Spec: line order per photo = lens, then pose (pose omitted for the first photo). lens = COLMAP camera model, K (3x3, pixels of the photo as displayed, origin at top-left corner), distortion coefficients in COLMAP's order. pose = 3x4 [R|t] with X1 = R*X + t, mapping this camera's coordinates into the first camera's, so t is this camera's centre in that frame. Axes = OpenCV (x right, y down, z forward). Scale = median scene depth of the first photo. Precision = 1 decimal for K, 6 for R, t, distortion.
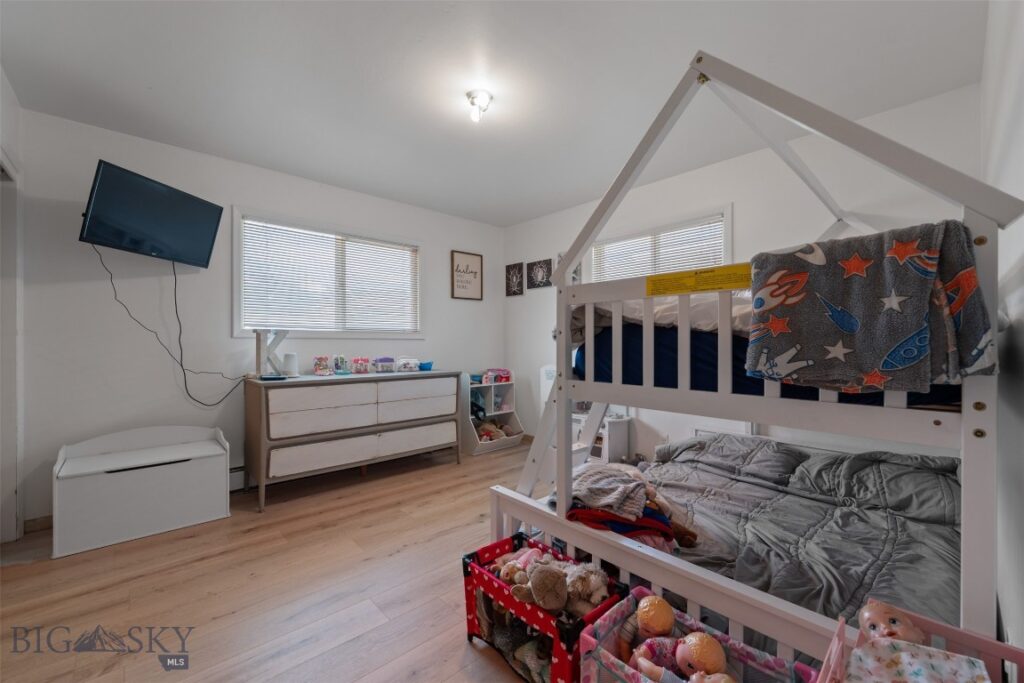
lens RADIAL K [[407.0, 0, 513.0], [0, 407.0, 345.3], [0, 0, 1]] dist [-0.010811, 0.001967]
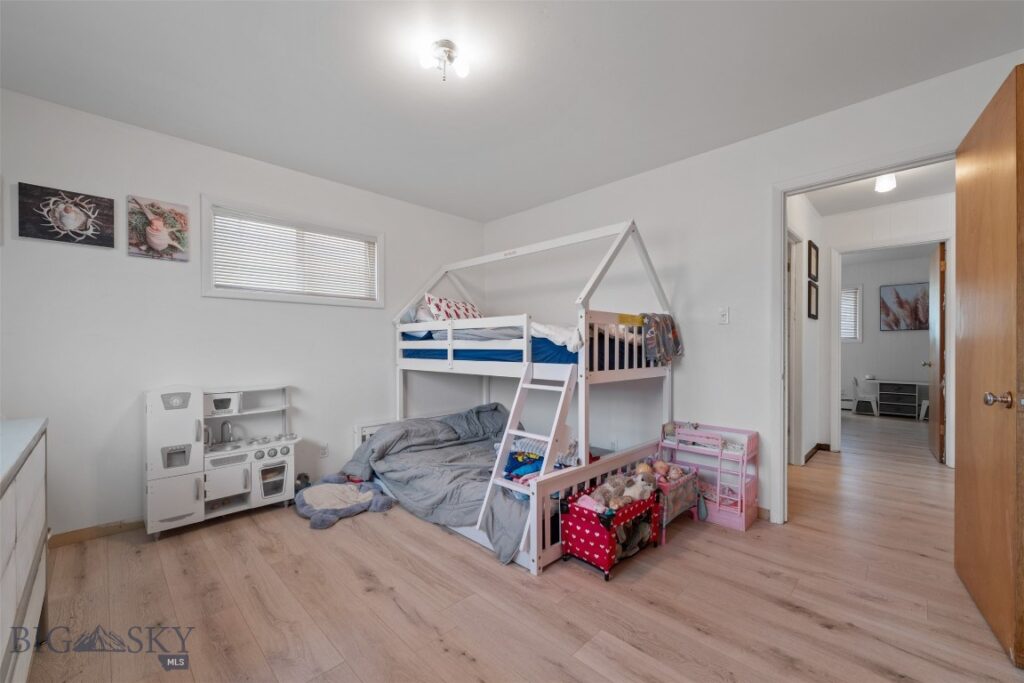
lens RADIAL K [[407.0, 0, 513.0], [0, 407.0, 343.0], [0, 0, 1]] dist [-0.010811, 0.001967]
pose [[-0.028490, 0.010186, 0.999542, -1.409426], [0.008020, 0.999918, -0.009962, -0.009643], [-0.999562, 0.007732, -0.028570, 1.354049]]
